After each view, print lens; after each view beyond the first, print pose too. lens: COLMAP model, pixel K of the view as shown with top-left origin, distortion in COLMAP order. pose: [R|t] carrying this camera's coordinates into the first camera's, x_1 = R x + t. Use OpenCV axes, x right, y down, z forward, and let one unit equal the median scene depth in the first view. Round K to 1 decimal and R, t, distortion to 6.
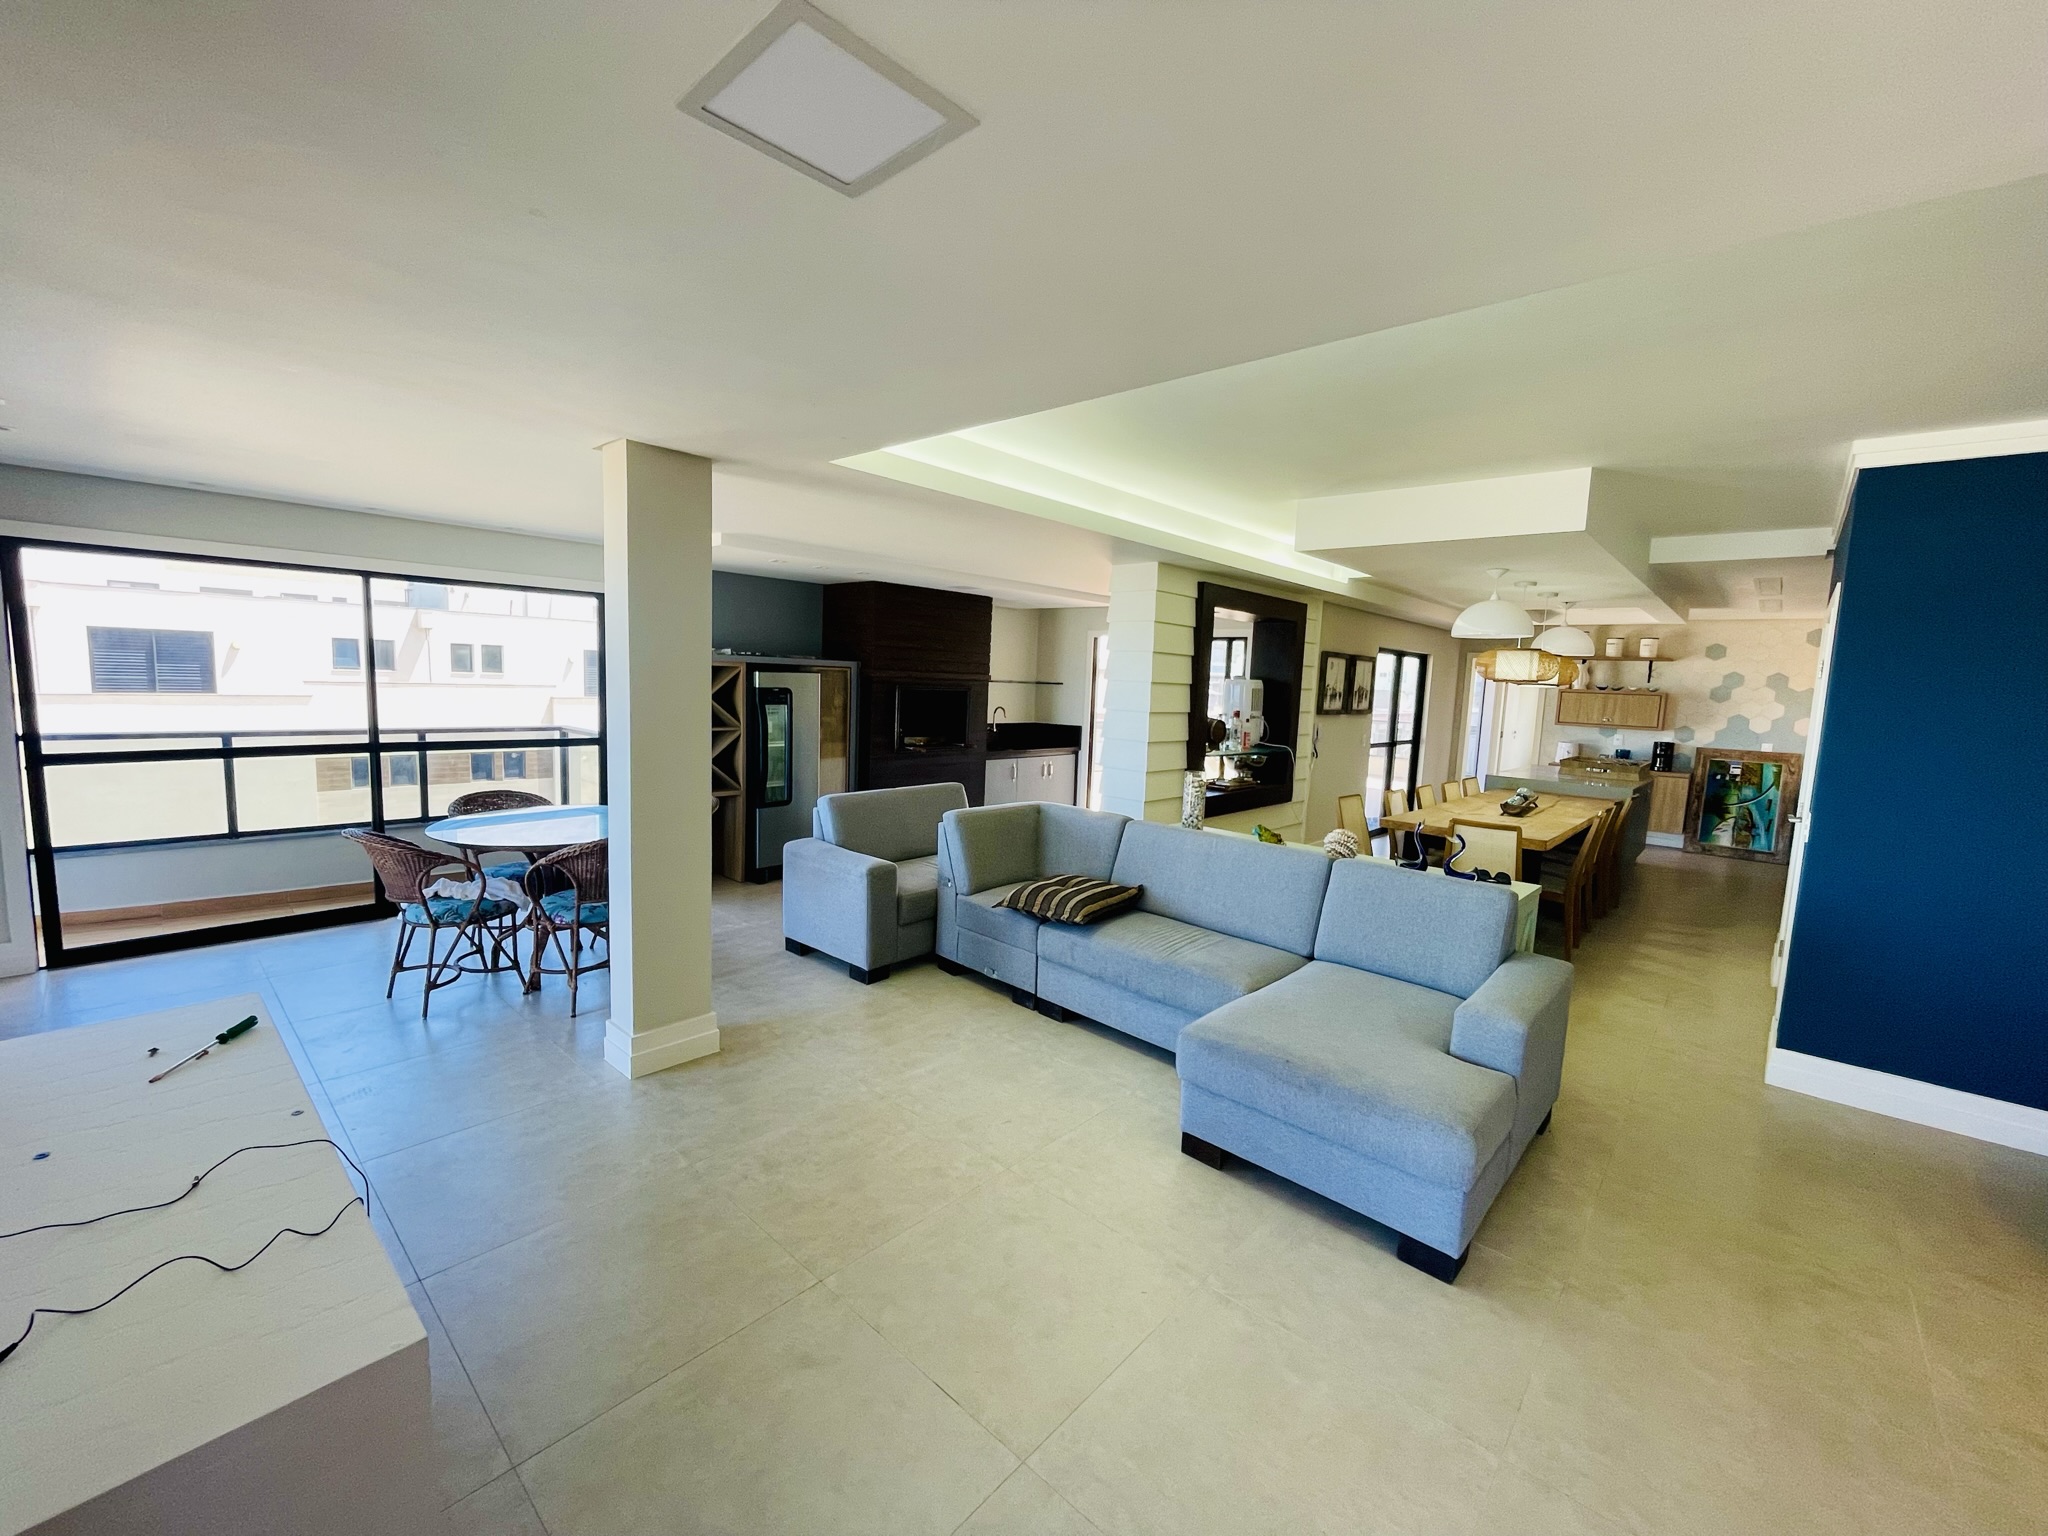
lens RADIAL K [[810.7, 0, 1024.0], [0, 810.7, 768.0], [0, 0, 1]] dist [-0.000661, 0.000034]
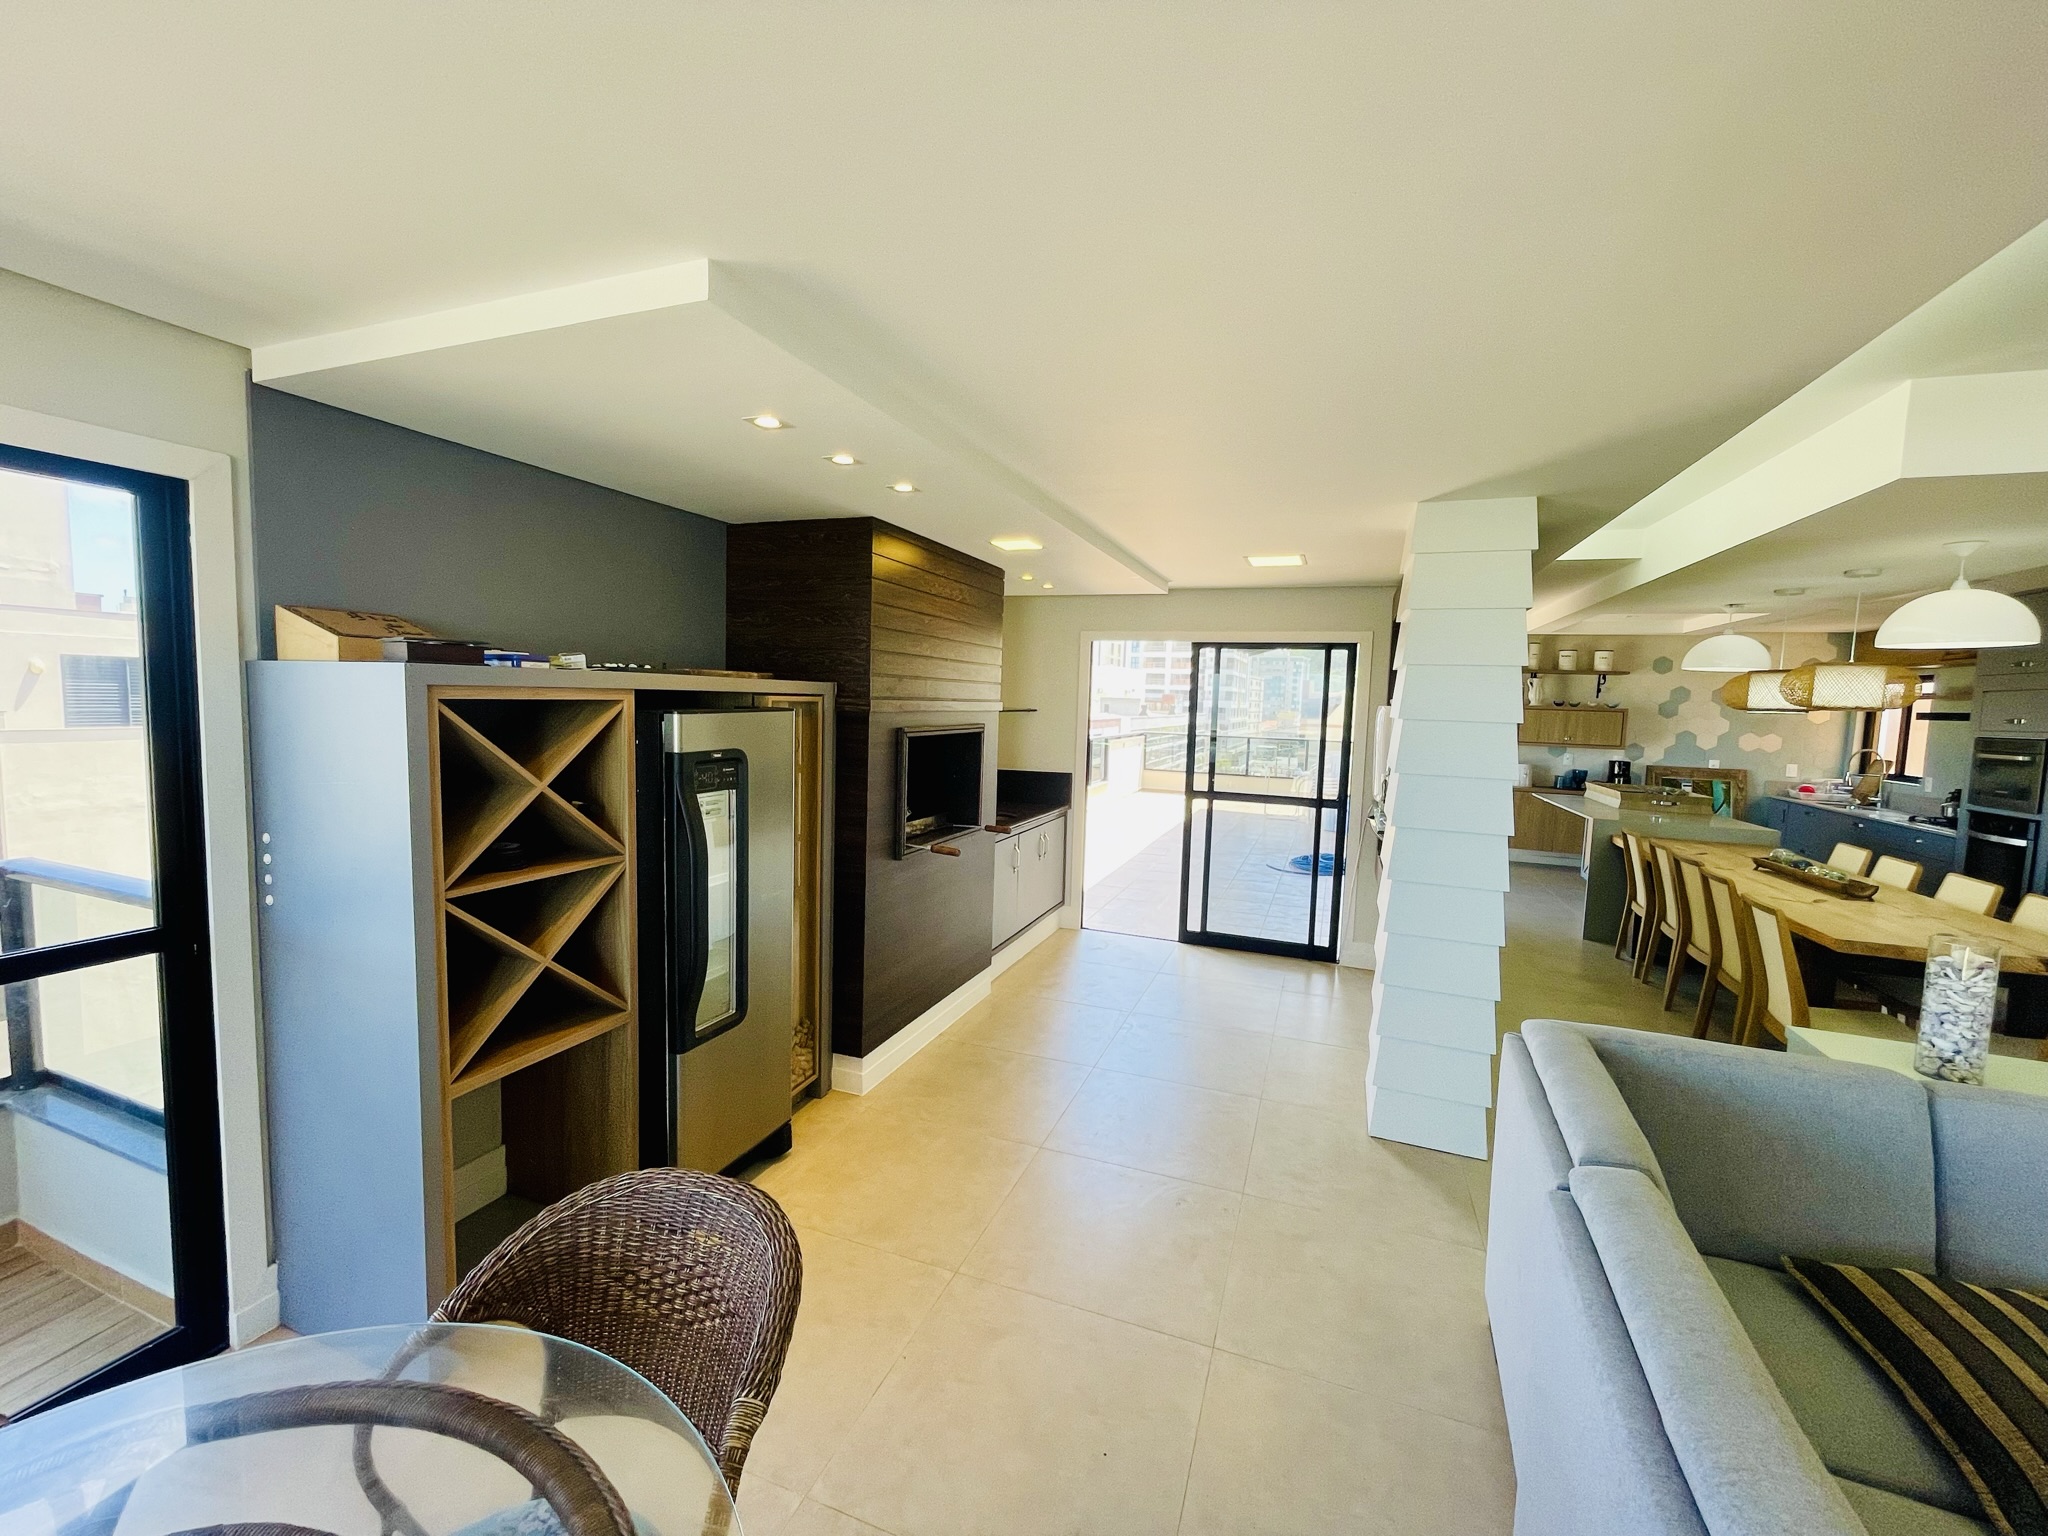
lens RADIAL K [[837.9, 0, 1023.9], [0, 837.9, 761.0], [0, 0, 1]] dist [-0.000901, -0.000488]
pose [[0.923828, -0.040265, 0.380684, -0.223203], [0.048349, 0.998762, -0.011693, -0.055941], [-0.379742, 0.029208, 0.924631, 0.379486]]
